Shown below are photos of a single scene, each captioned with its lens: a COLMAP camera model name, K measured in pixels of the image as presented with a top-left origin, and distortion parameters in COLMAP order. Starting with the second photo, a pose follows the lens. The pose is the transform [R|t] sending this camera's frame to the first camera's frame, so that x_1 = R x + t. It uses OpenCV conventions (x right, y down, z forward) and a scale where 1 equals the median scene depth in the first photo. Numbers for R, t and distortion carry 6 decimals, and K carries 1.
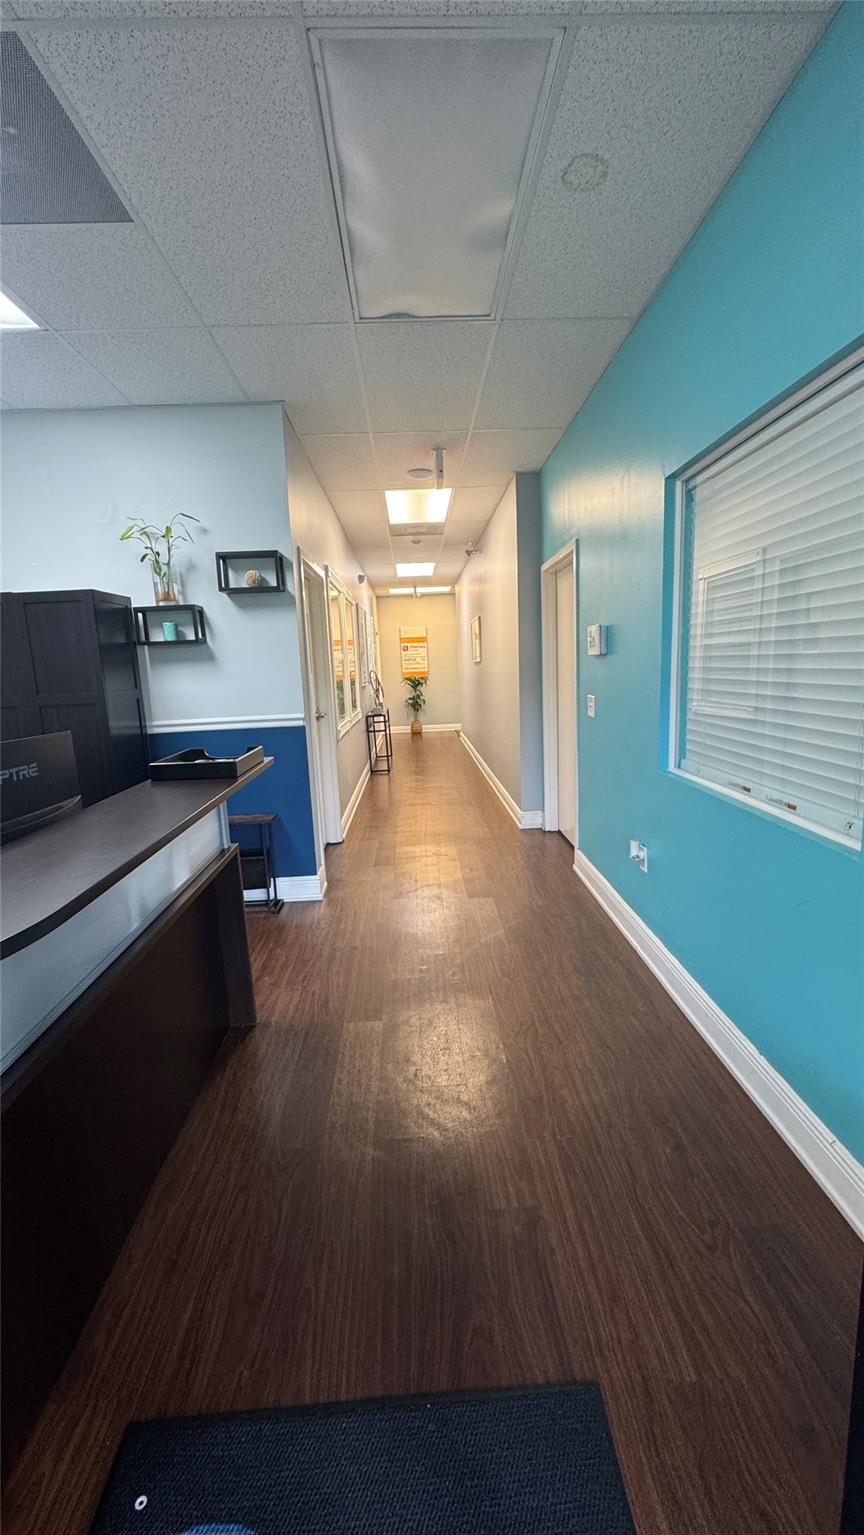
lens RADIAL K [[613.2, 0, 432.0], [0, 613.2, 767.5], [0, 0, 1]] dist [0.001573, 0.000242]
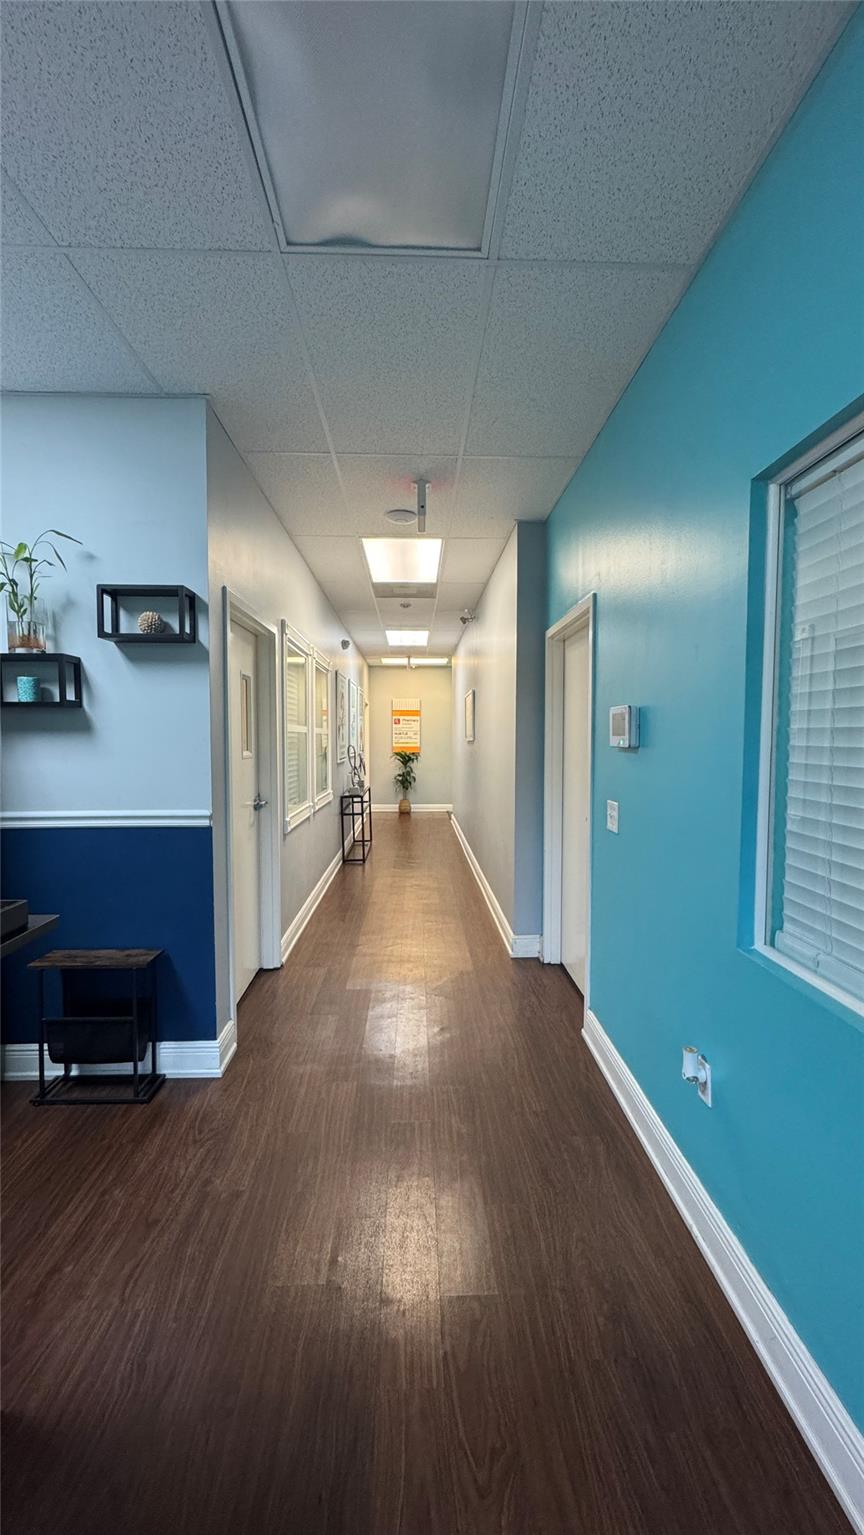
lens RADIAL K [[613.2, 0, 432.0], [0, 613.2, 767.5], [0, 0, 1]] dist [0.001573, 0.000242]
pose [[0.999081, 0.042868, -0.000656, 0.034187], [-0.042653, 0.992289, -0.116375, -0.046968], [-0.004338, 0.116296, 0.993205, 0.206125]]
